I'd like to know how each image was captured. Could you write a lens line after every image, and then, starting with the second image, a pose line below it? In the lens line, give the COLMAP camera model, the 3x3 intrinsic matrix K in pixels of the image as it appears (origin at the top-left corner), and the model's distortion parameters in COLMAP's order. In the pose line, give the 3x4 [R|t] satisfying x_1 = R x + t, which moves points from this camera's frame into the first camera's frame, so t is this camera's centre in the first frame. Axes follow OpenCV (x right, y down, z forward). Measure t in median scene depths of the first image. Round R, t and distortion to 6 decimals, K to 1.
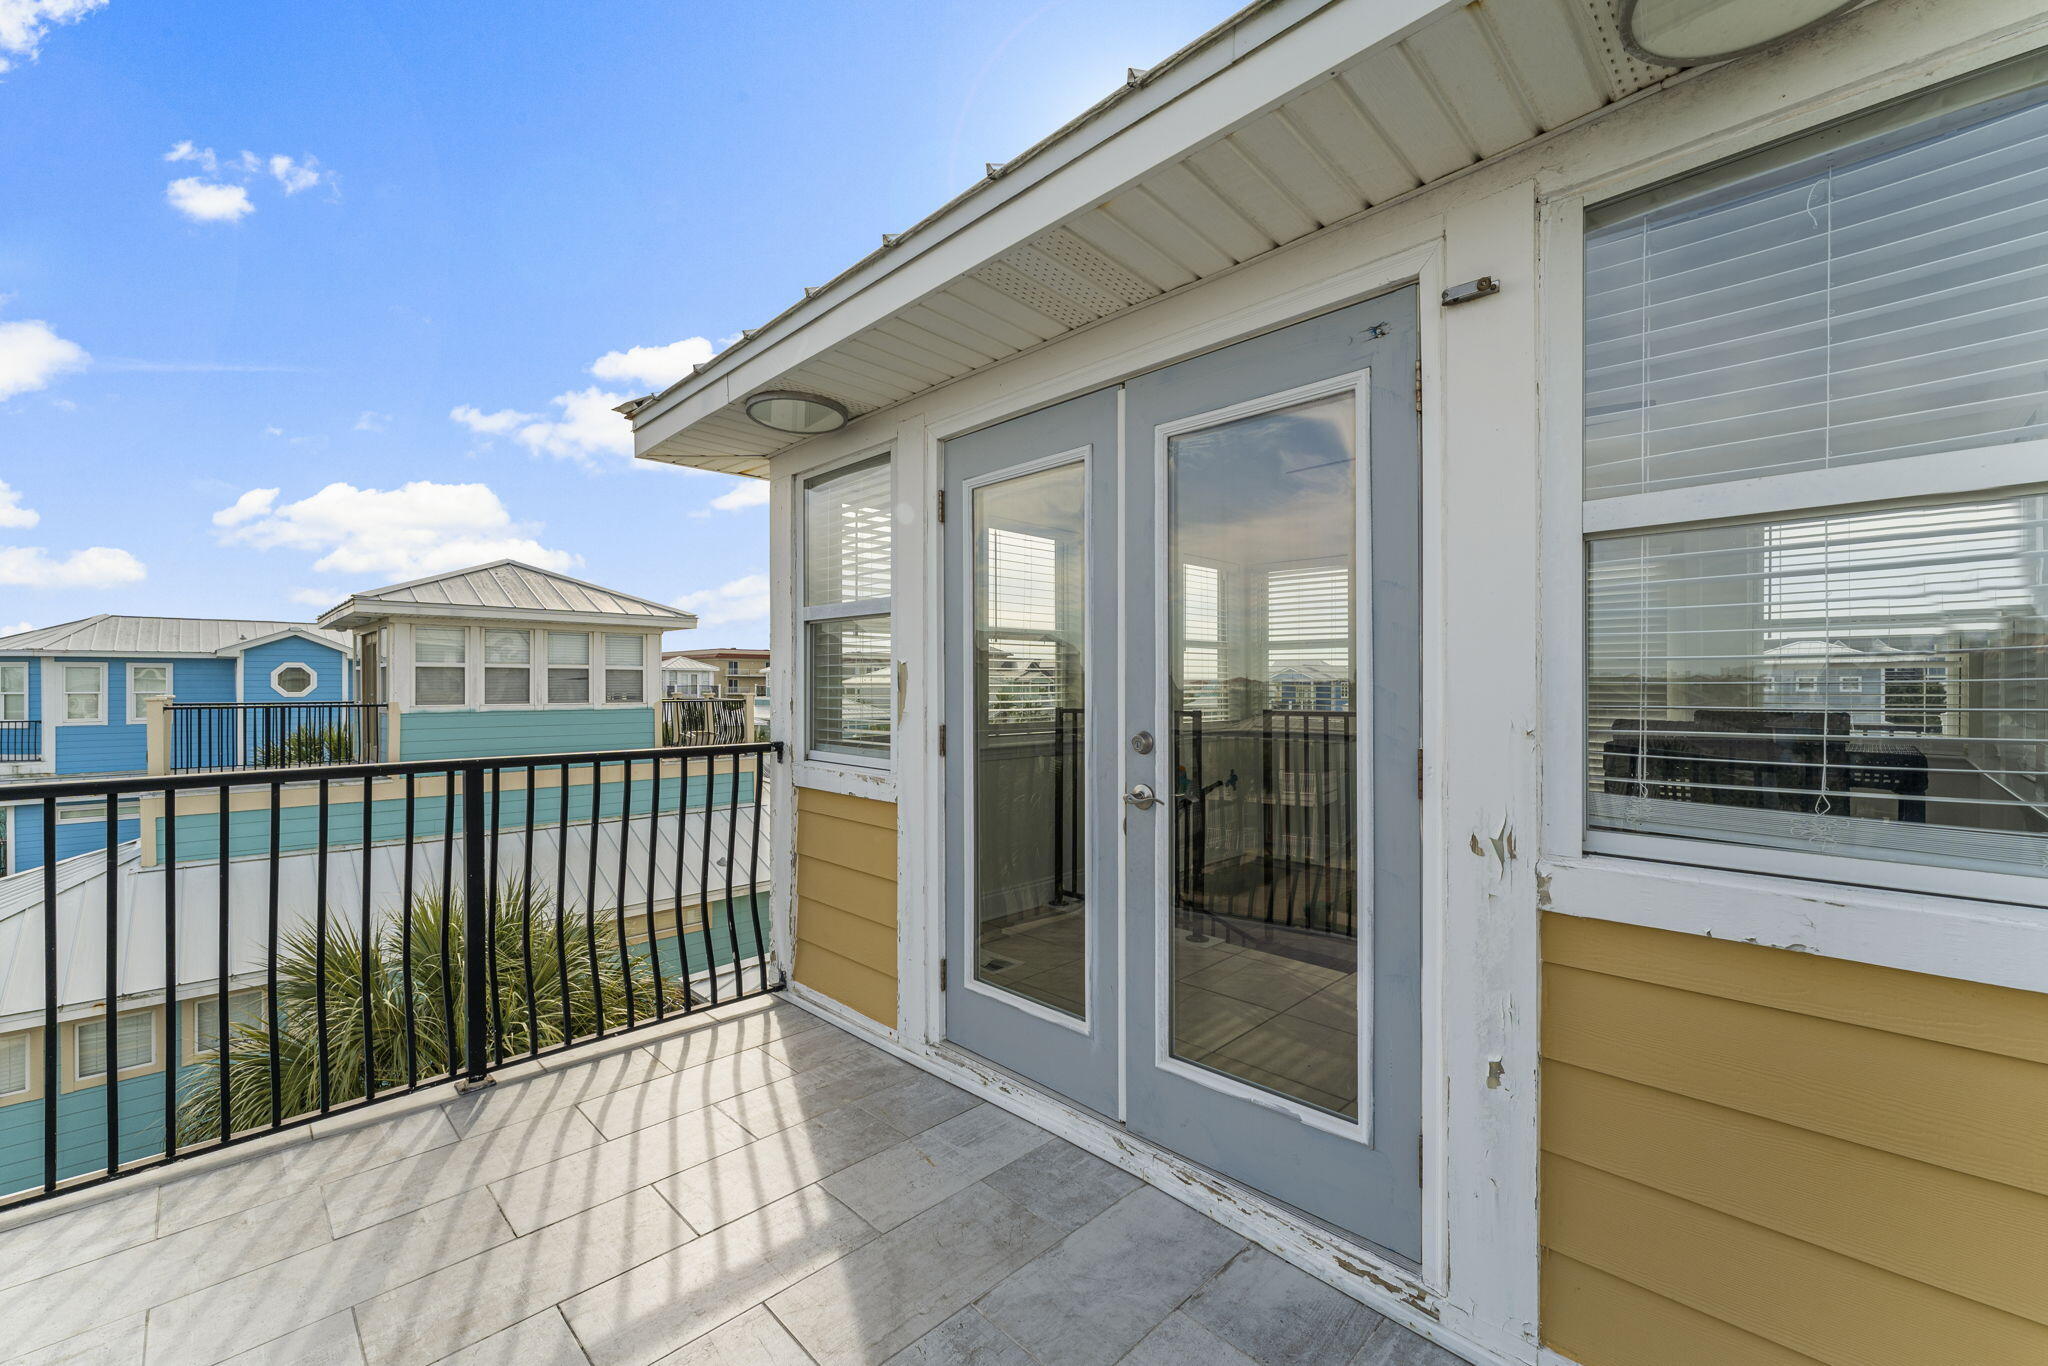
lens RADIAL K [[833.9, 0, 1015.3], [0, 833.9, 686.6], [0, 0, 1]] dist [0.000094, 0.000075]
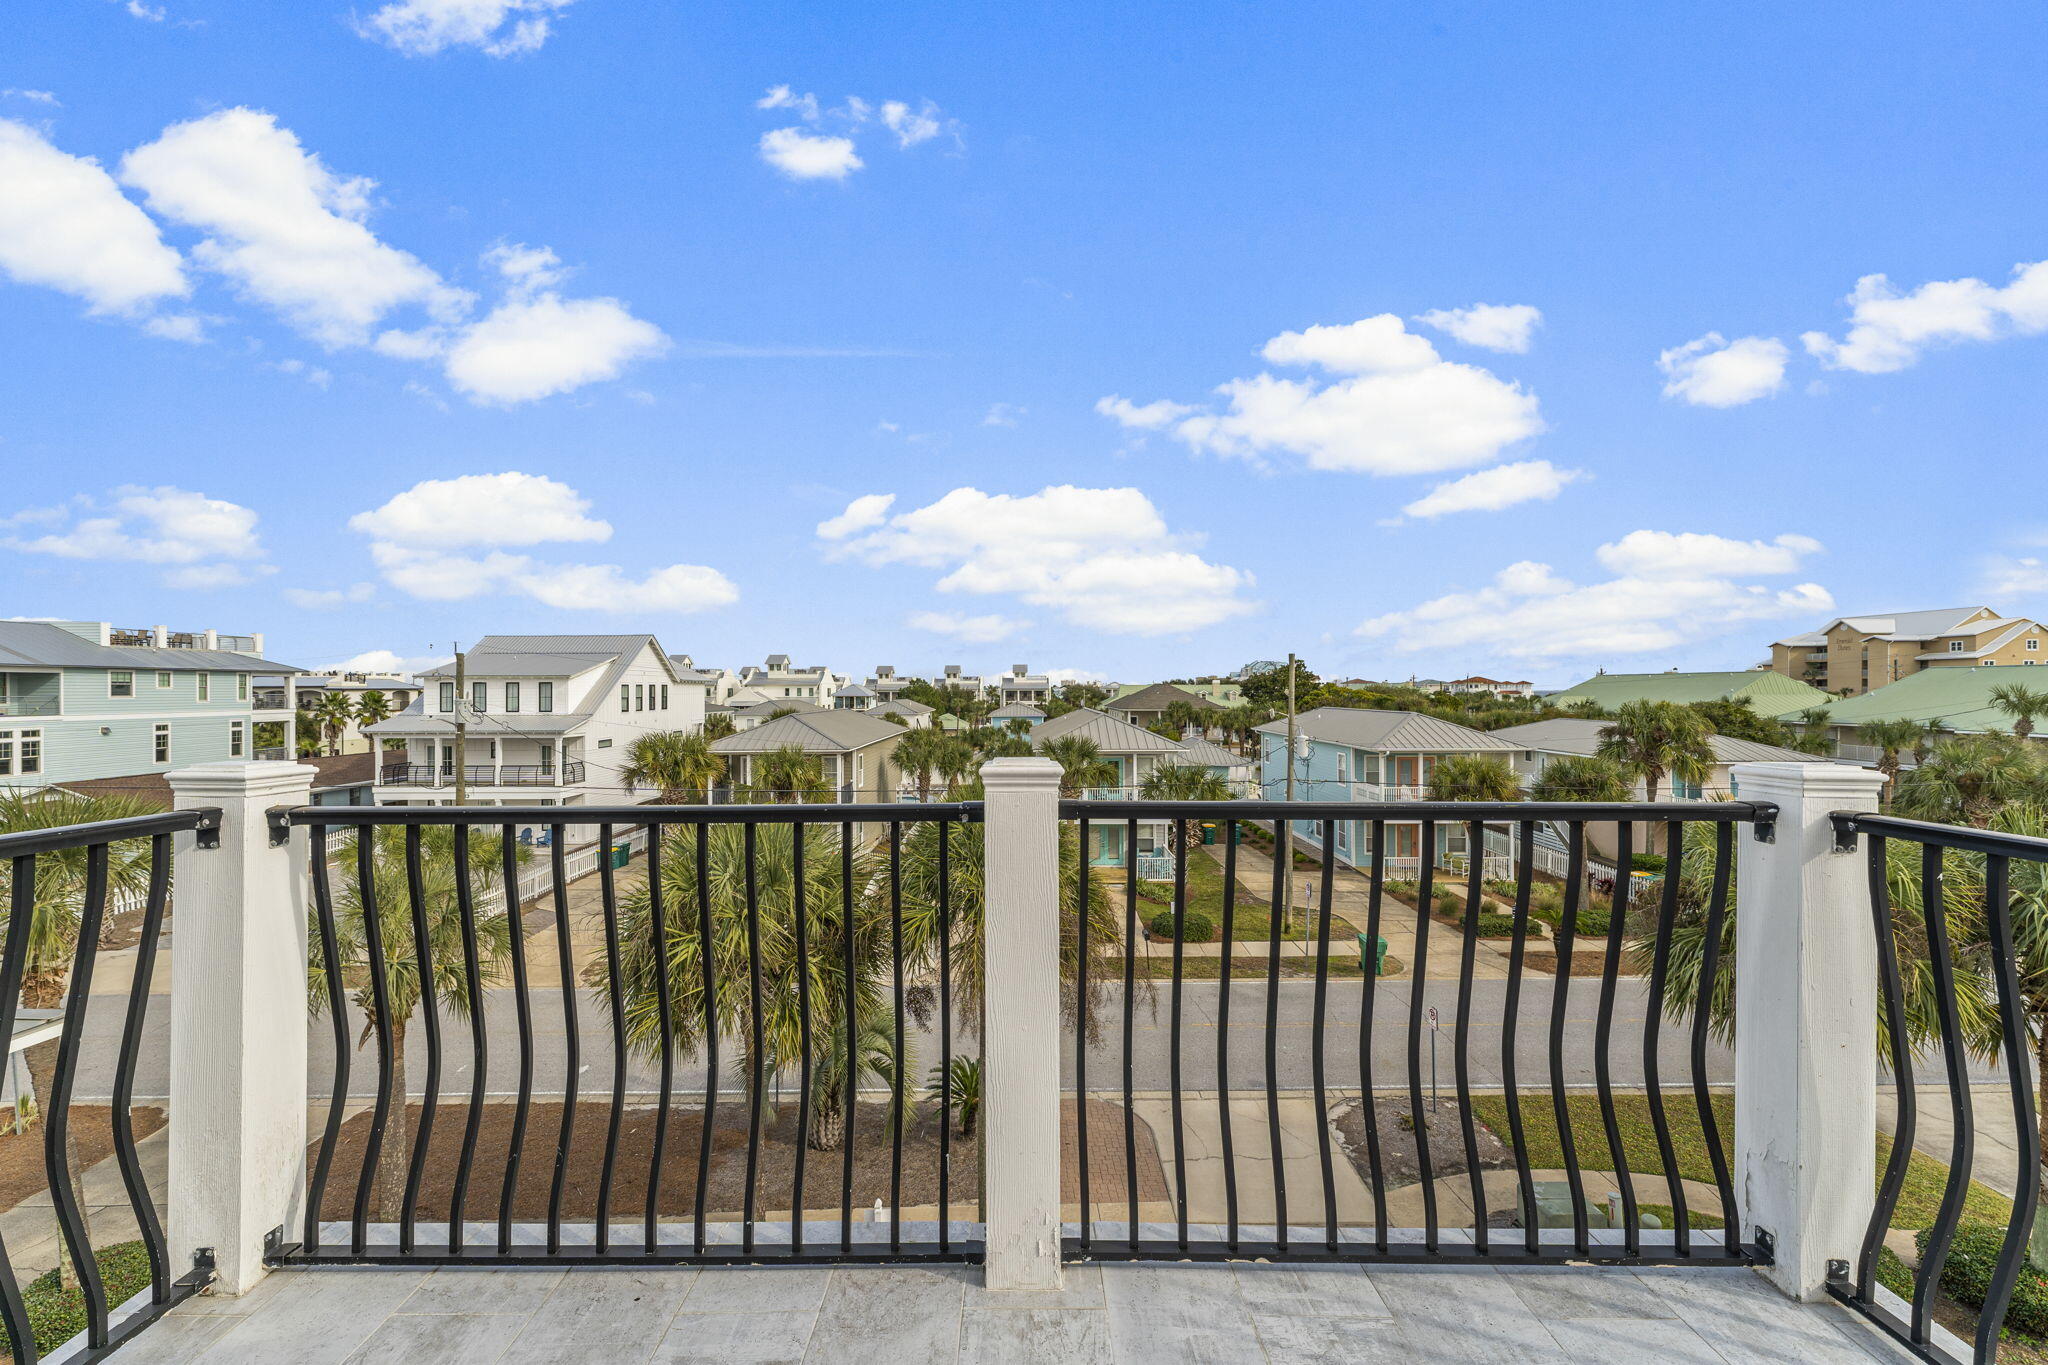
lens RADIAL K [[833.9, 0, 1015.3], [0, 833.9, 686.1], [0, 0, 1]] dist [0.000094, 0.000075]
pose [[0.999989, -0.004682, 0.000812, -0.761530], [0.004680, 0.999987, 0.002188, -0.043808], [-0.000822, -0.002184, 0.999997, 0.150891]]
